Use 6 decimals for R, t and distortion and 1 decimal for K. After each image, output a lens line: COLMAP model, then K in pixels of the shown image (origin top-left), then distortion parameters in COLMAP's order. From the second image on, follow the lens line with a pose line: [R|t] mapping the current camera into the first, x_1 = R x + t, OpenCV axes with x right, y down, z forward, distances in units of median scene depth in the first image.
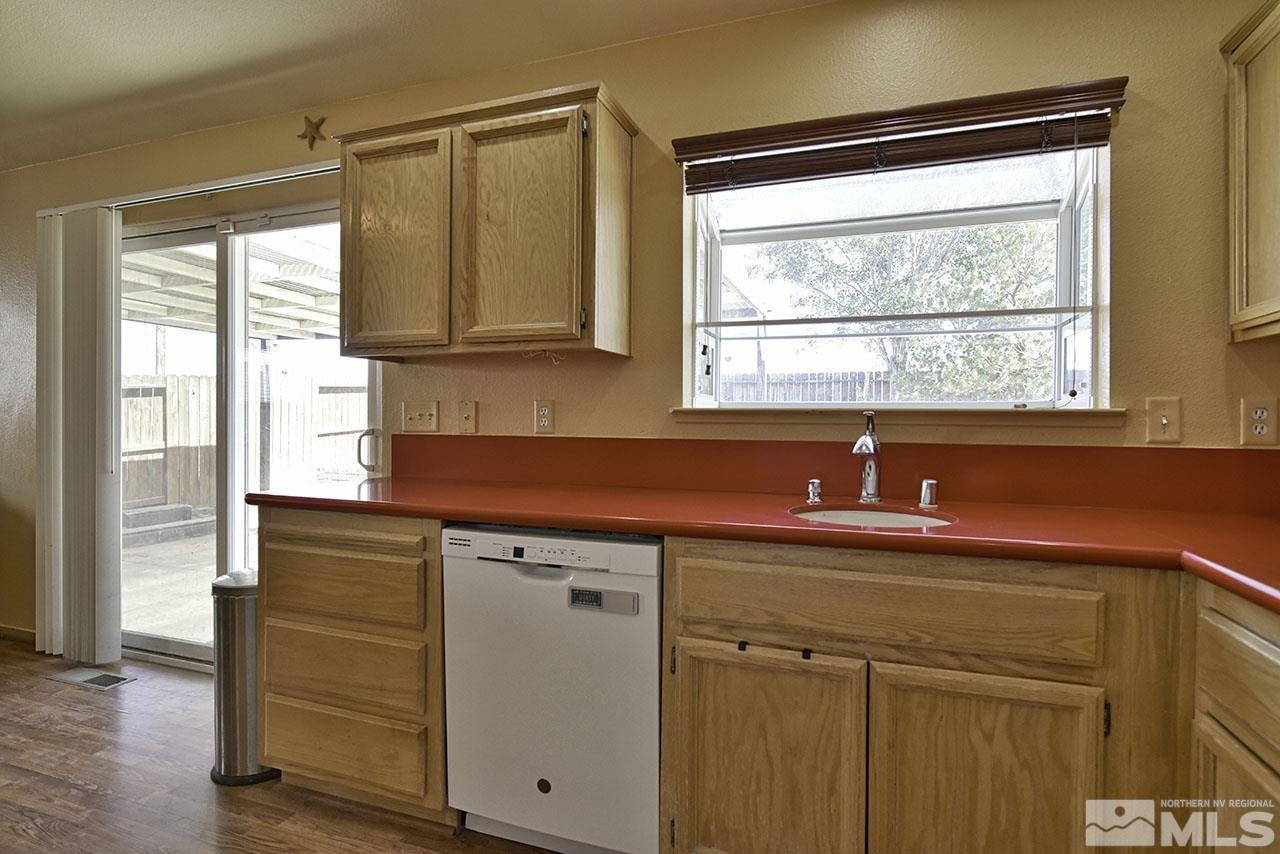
lens RADIAL K [[638.3, 0, 647.6], [0, 638.3, 423.5], [0, 0, 1]] dist [-0.002717, -0.000372]
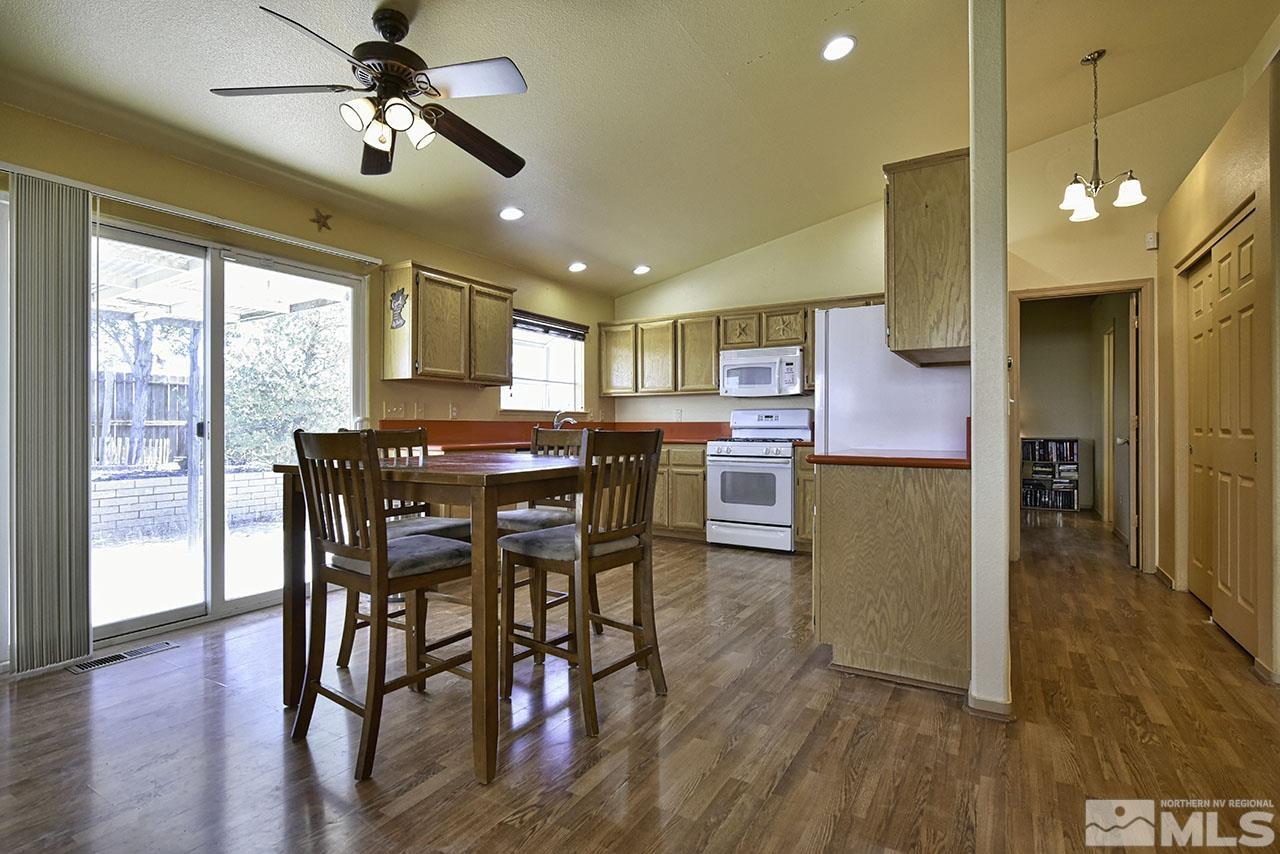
lens RADIAL K [[604.5, 0, 646.3], [0, 604.5, 425.8], [0, 0, 1]] dist [-0.010974, 0.000347]
pose [[0.186994, -0.008163, 0.982327, -1.648068], [0.008280, 0.999943, 0.006734, 0.023904], [-0.982326, 0.006874, 0.187051, -0.016410]]
